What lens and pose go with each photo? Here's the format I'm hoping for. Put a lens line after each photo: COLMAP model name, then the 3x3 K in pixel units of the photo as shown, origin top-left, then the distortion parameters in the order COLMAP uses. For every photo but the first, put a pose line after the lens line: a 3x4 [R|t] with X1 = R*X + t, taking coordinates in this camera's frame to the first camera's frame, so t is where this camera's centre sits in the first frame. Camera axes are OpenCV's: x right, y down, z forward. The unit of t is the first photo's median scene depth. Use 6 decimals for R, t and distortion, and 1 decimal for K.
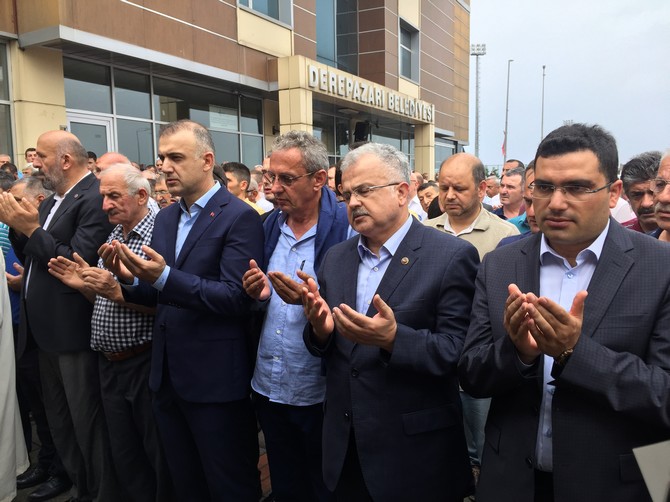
lens RADIAL K [[565.3, 0, 331.0], [0, 565.3, 248.7], [0, 0, 1]] dist [0.057013, -0.039756]
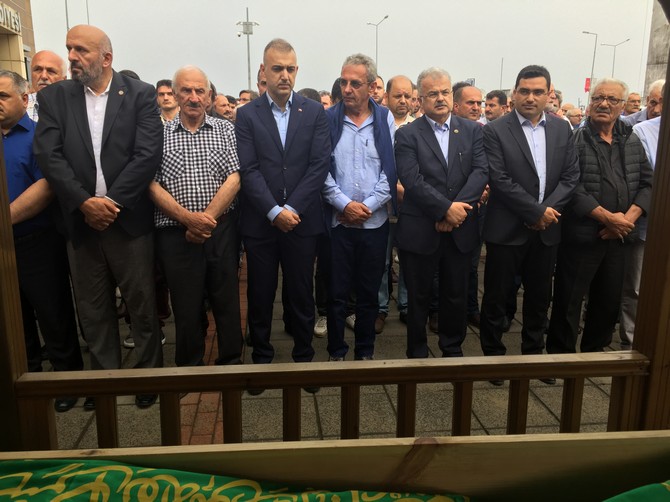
lens RADIAL K [[565.3, 0, 335.8], [0, 565.3, 247.9], [0, 0, 1]] dist [0.057013, -0.039756]
pose [[0.725206, -0.143870, 0.673333, -1.165345], [0.061164, 0.987521, 0.145125, 0.082923], [-0.685810, -0.064062, 0.724956, -0.108833]]
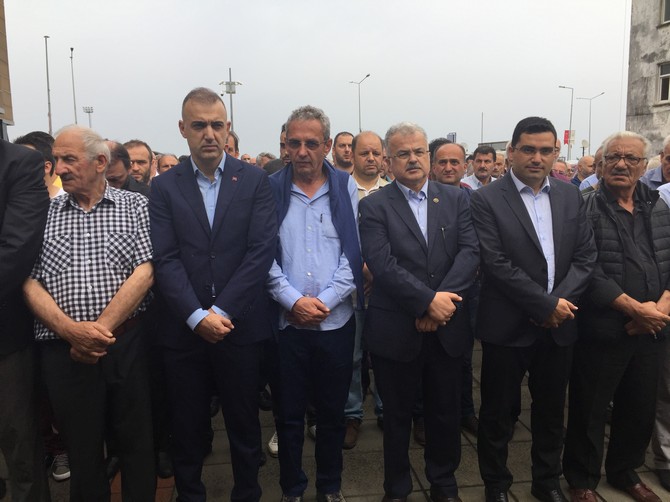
lens RADIAL K [[565.3, 0, 342.8], [0, 565.3, 254.4], [0, 0, 1]] dist [0.057013, -0.039756]
pose [[0.697986, -0.105602, 0.708282, -0.905022], [0.082494, 0.994340, 0.066957, 0.039439], [-0.711344, 0.011694, 0.702747, 0.064630]]
